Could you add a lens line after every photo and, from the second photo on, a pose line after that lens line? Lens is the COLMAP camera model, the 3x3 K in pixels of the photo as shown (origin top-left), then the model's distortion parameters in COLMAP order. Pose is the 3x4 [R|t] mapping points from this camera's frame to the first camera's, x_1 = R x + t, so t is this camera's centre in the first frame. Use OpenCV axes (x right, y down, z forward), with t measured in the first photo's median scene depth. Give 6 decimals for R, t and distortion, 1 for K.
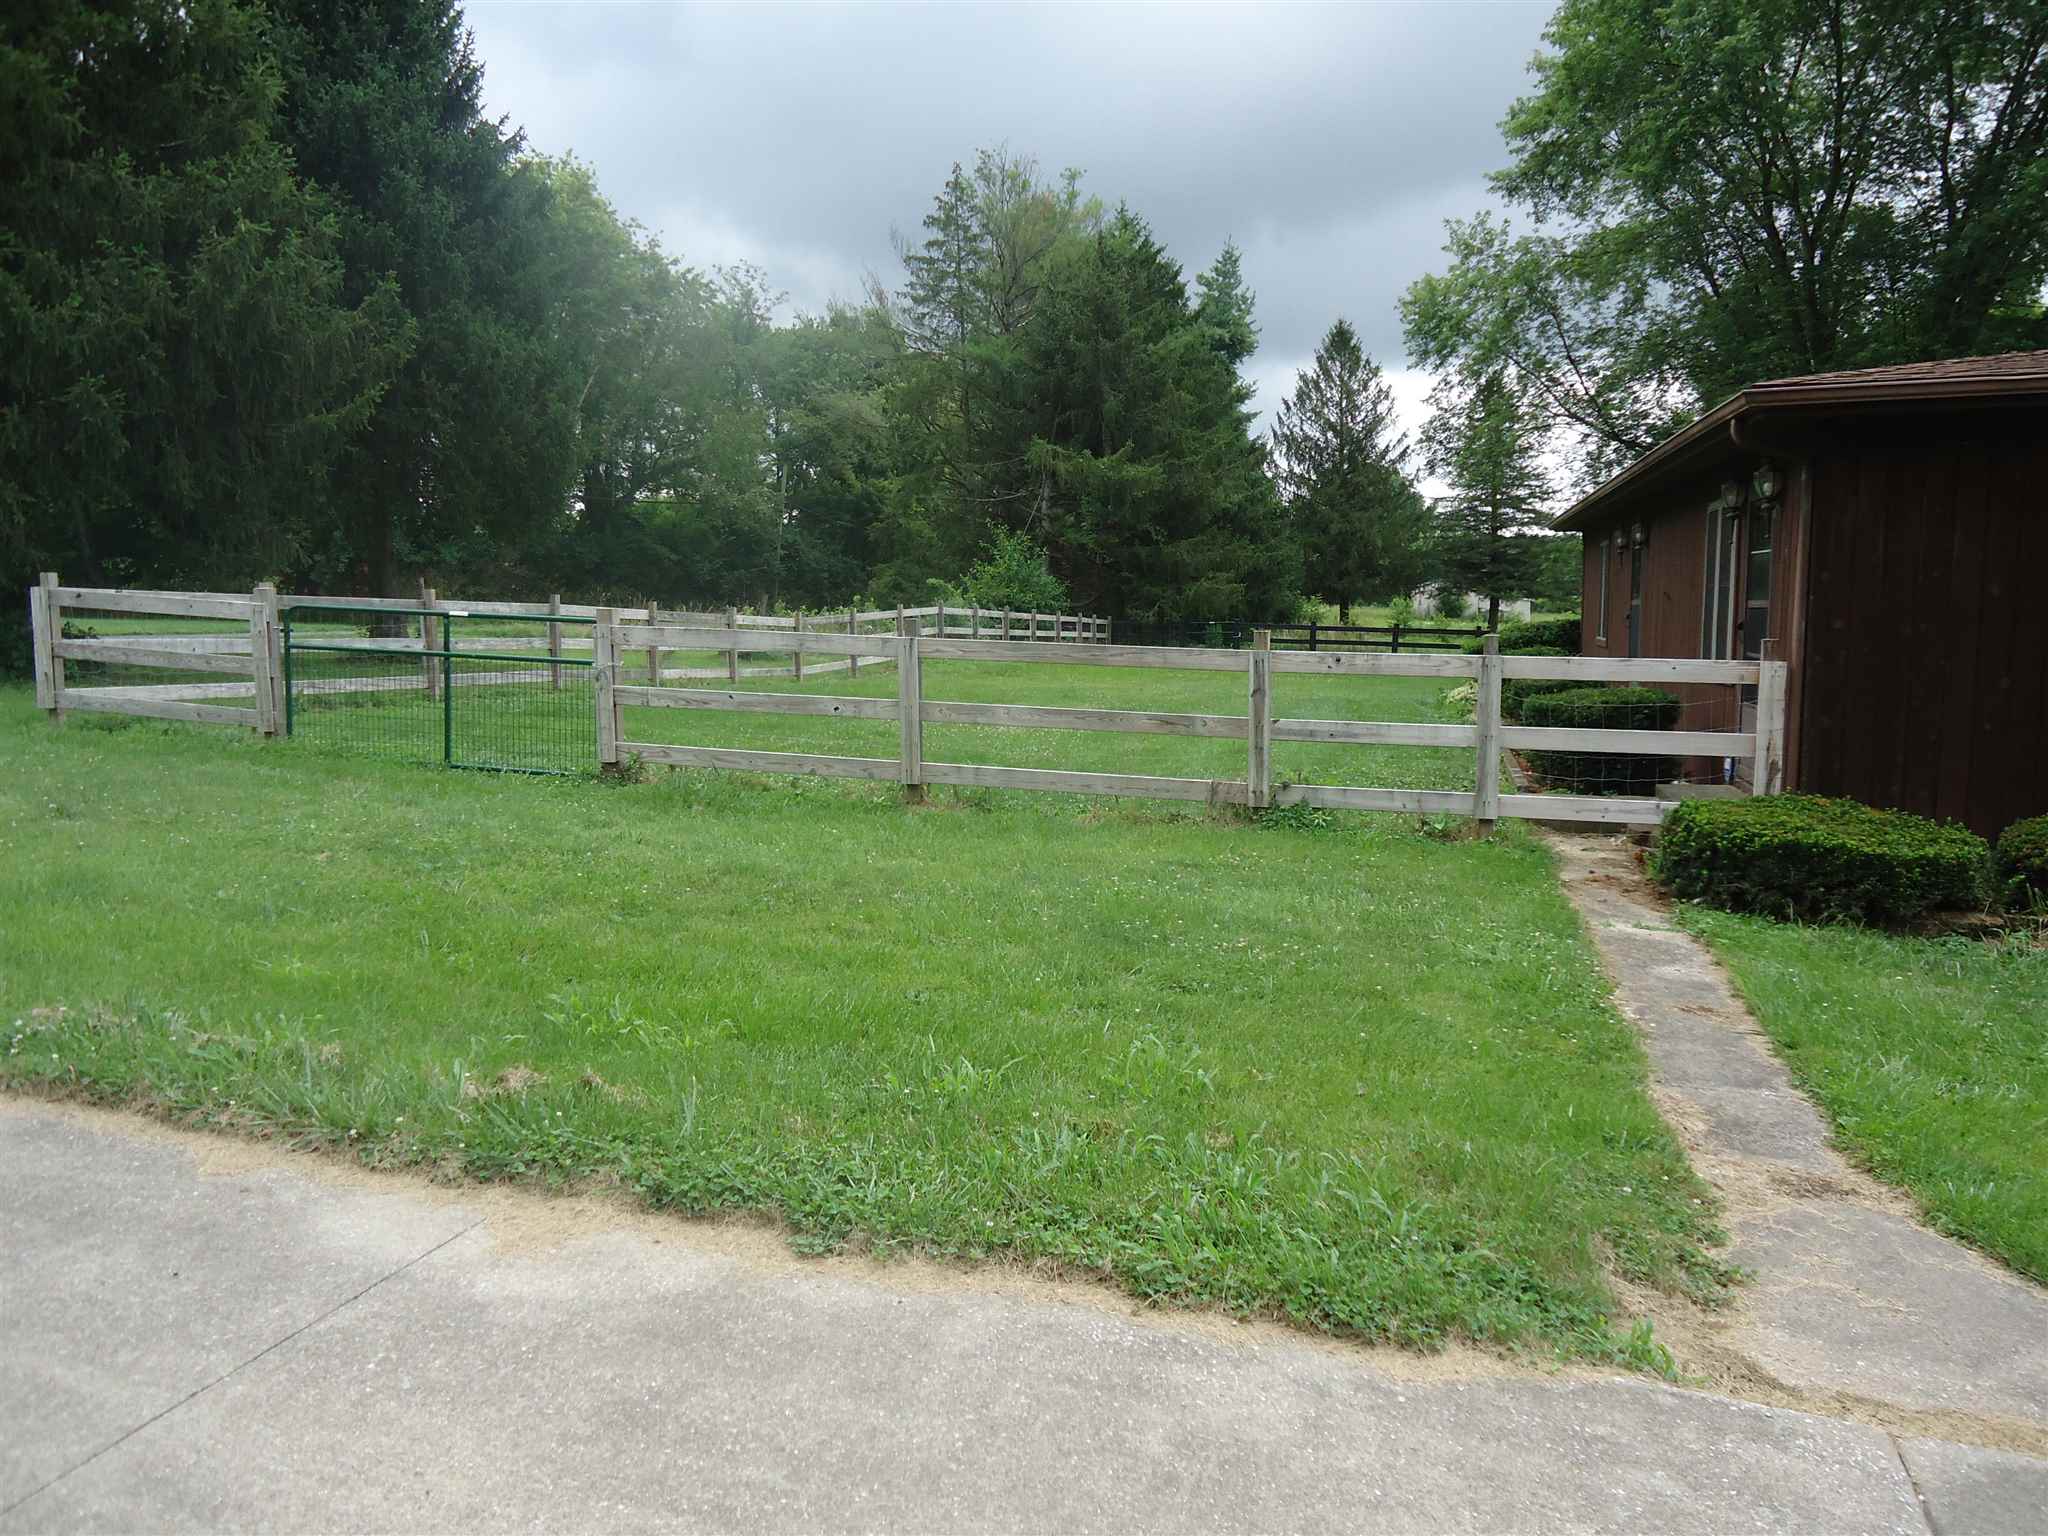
lens RADIAL K [[1499.8, 0, 1029.2], [0, 1499.8, 755.2], [0, 0, 1]] dist [0.000405, -0.000770]
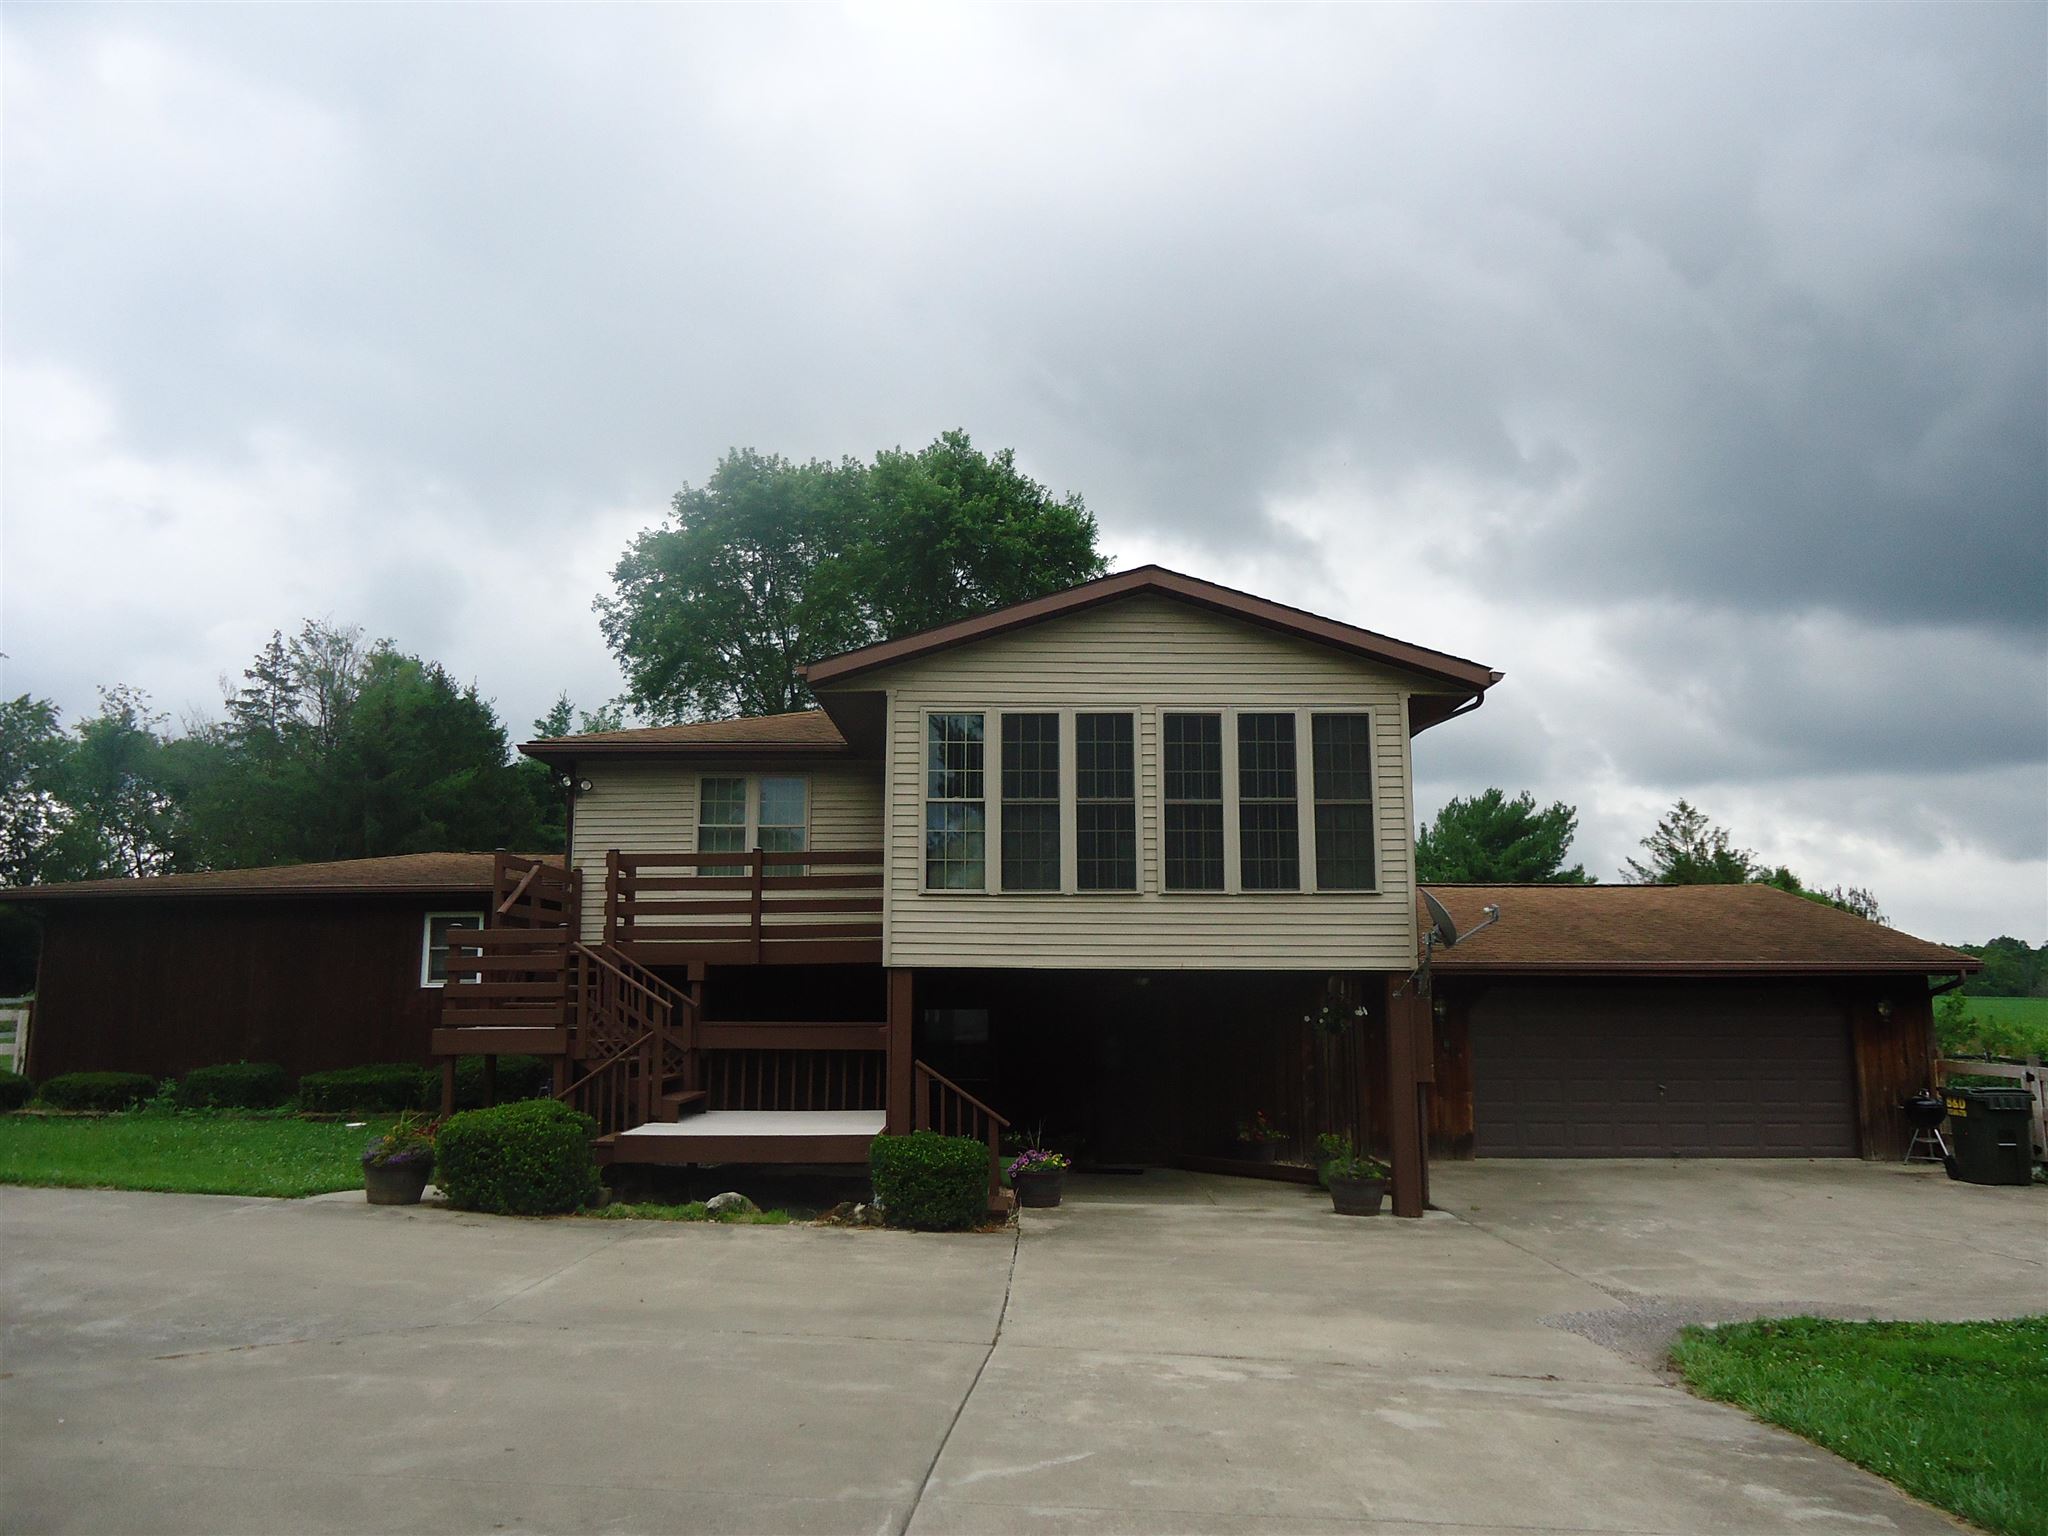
lens RADIAL K [[1499.8, 0, 1029.2], [0, 1499.8, 755.2], [0, 0, 1]] dist [0.000405, -0.000770]
pose [[0.964662, 0.045048, 0.259612, 0.223282], [0.023994, 0.966165, -0.256807, 0.029815], [-0.262397, 0.253961, 0.930941, -0.260497]]
